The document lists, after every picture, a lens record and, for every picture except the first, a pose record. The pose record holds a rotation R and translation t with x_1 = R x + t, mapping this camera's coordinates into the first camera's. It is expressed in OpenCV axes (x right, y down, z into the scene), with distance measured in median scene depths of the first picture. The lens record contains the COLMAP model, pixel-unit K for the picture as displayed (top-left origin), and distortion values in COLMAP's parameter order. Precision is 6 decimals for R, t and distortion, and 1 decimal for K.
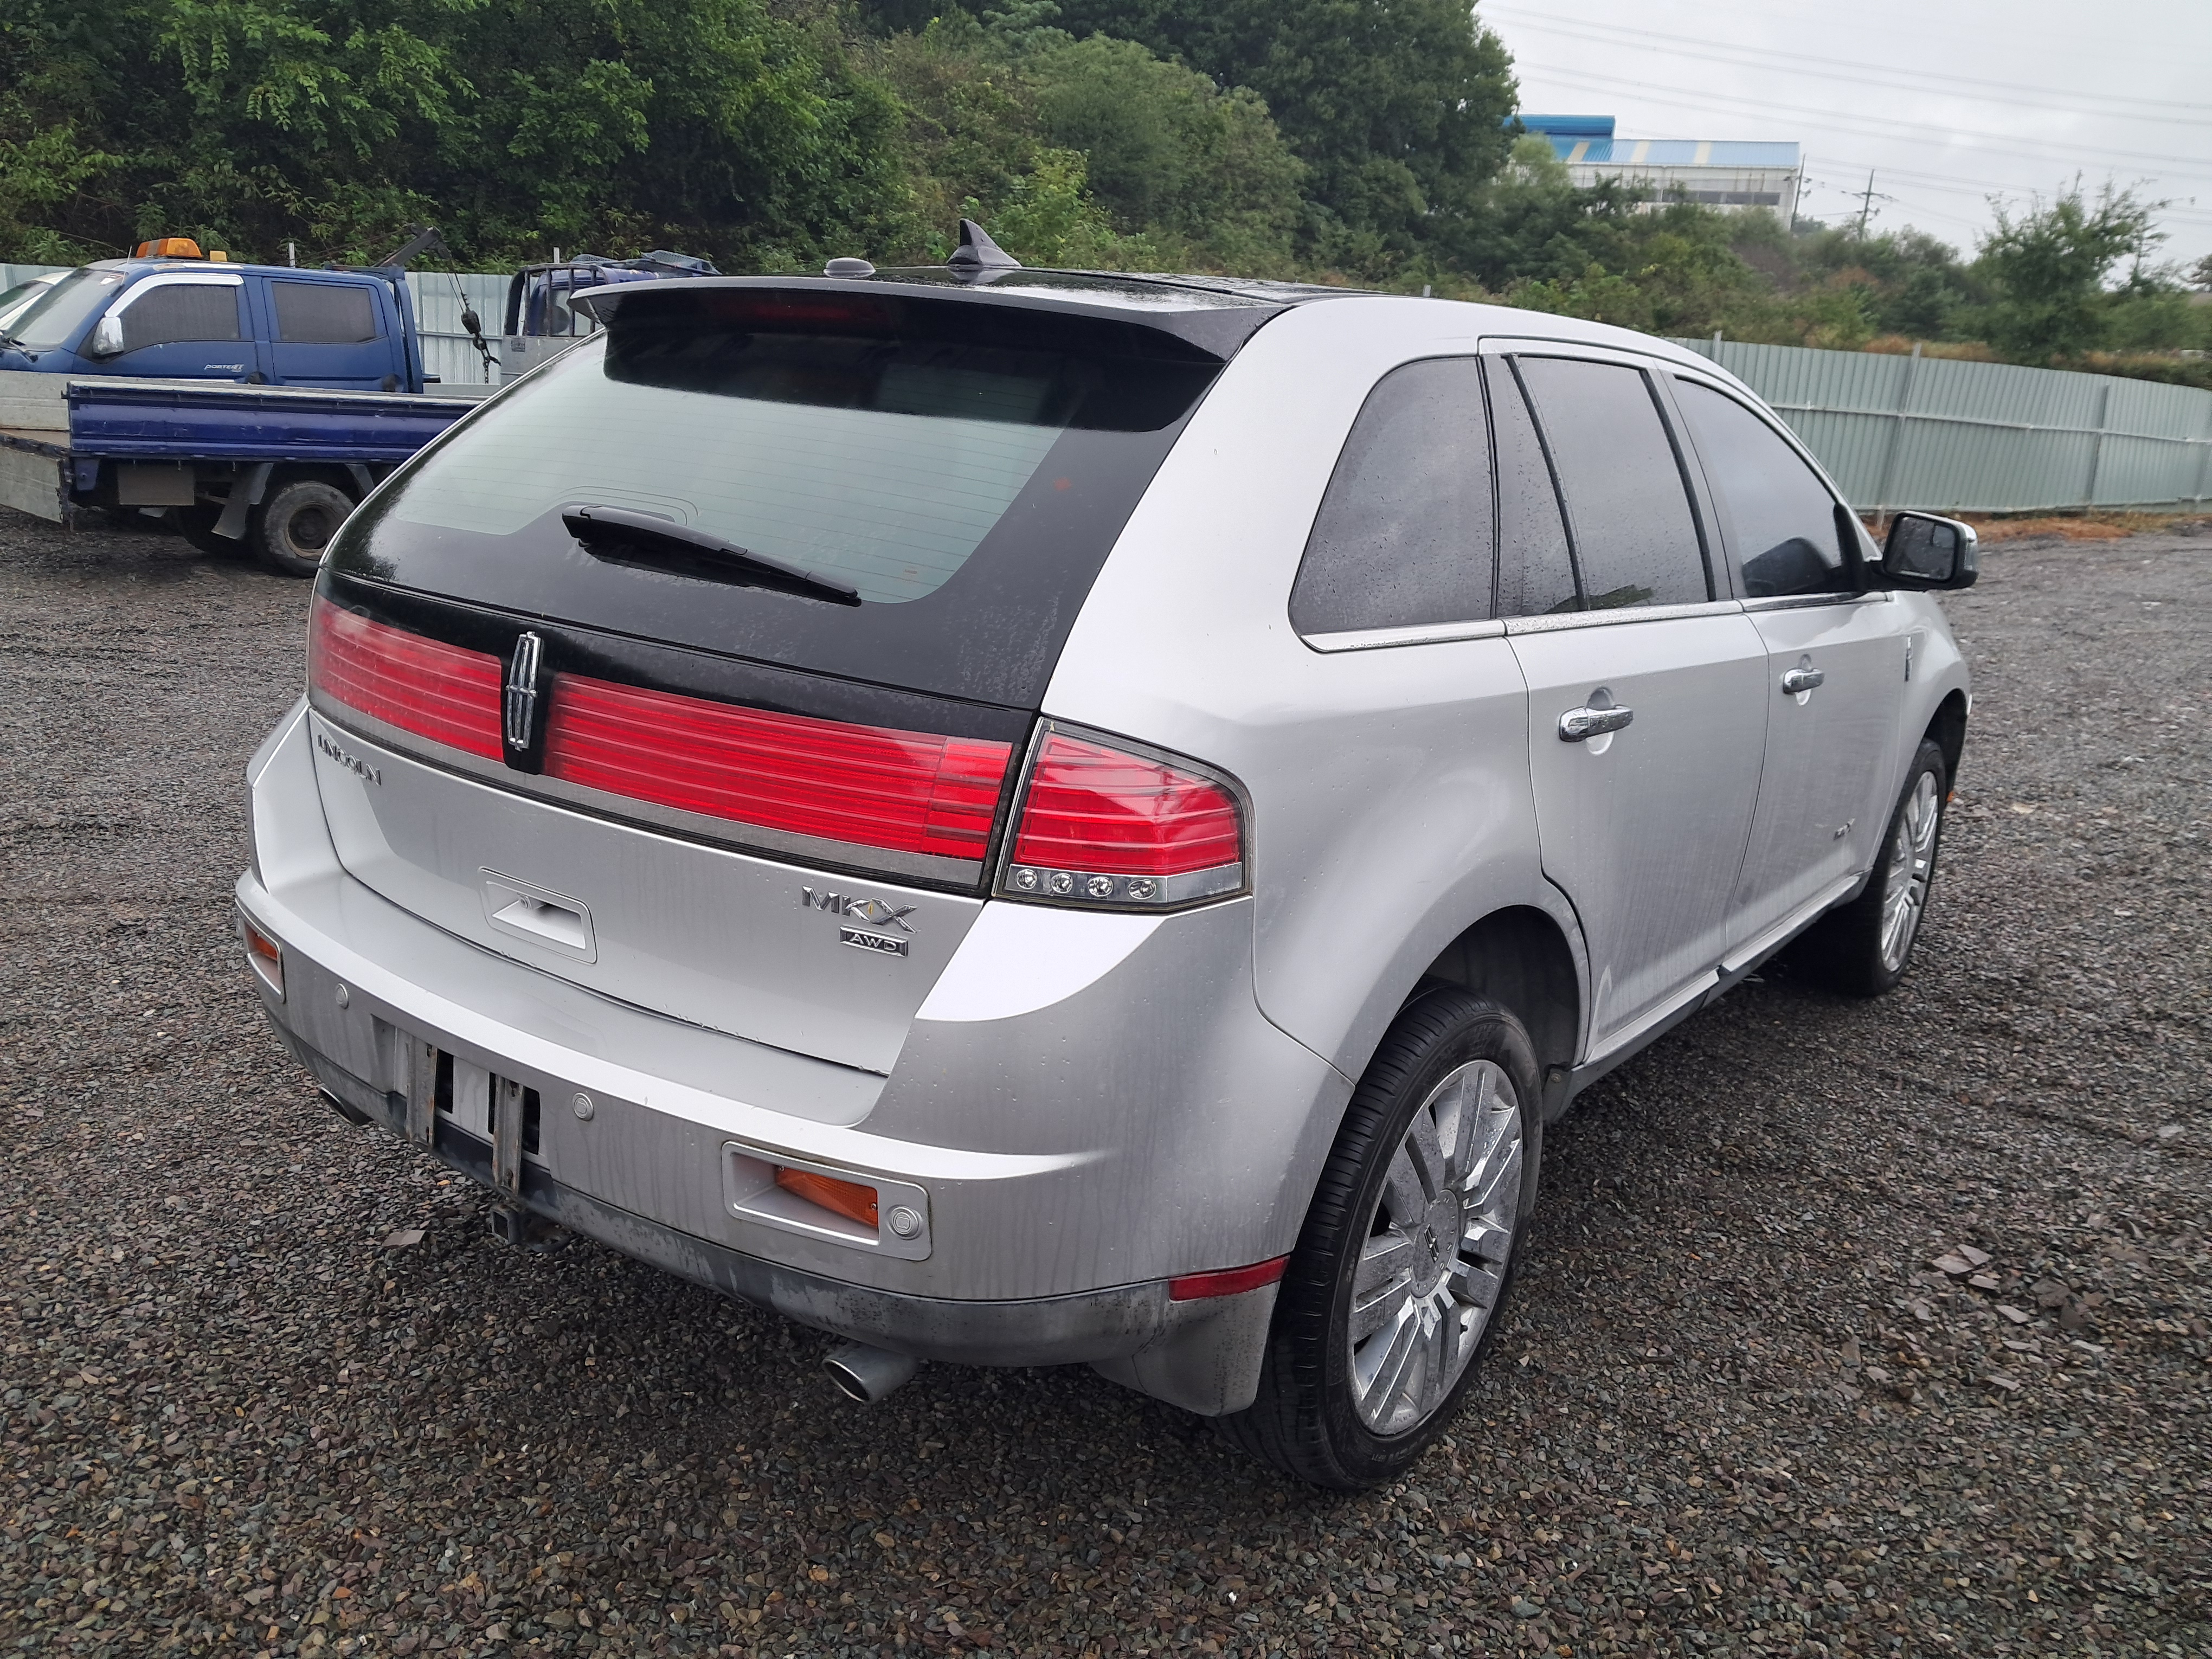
lens RADIAL K [[1758.8, 0, 1106.0], [0, 1758.8, 829.5], [0, 0, 1]] dist [0.009119, -0.009769]
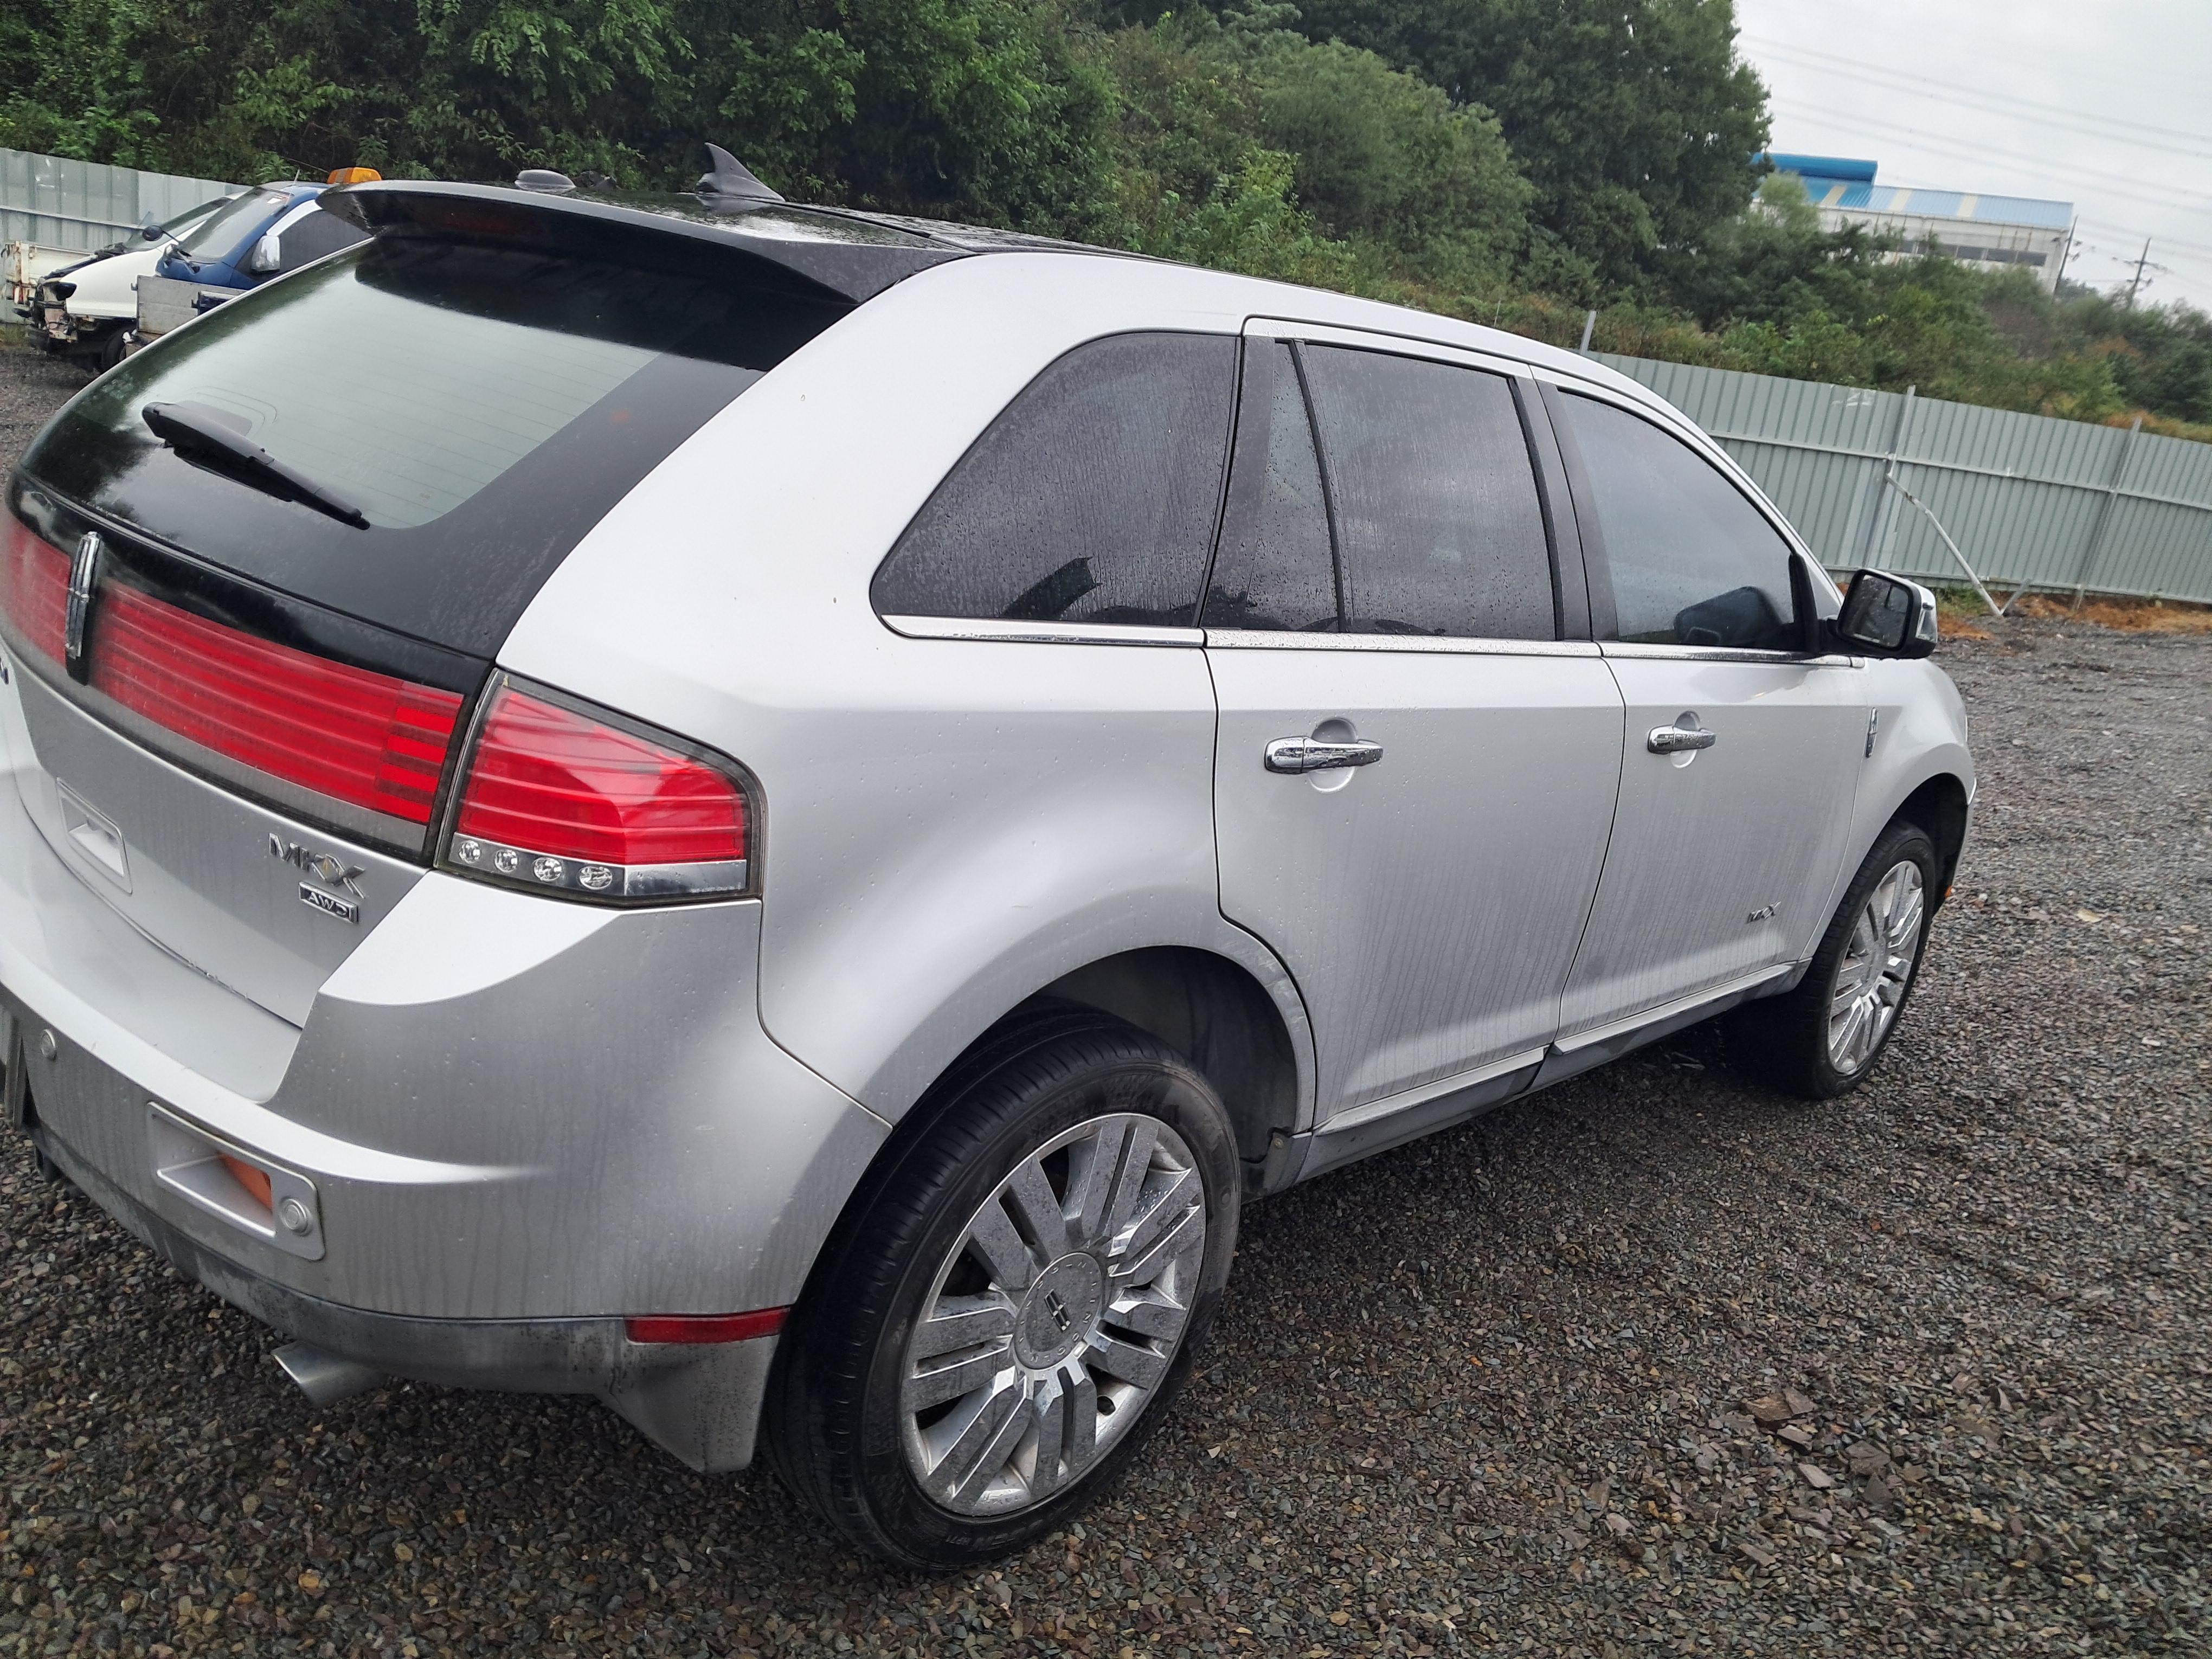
lens RADIAL K [[1752.2, 0, 1106.0], [0, 1752.2, 829.5], [0, 0, 1]] dist [0.006609, 0.004056]
pose [[0.989246, 0.108786, -0.097760, 0.145523], [-0.108768, 0.994052, 0.005522, -0.009036], [0.097780, 0.005171, 0.995195, 0.059914]]
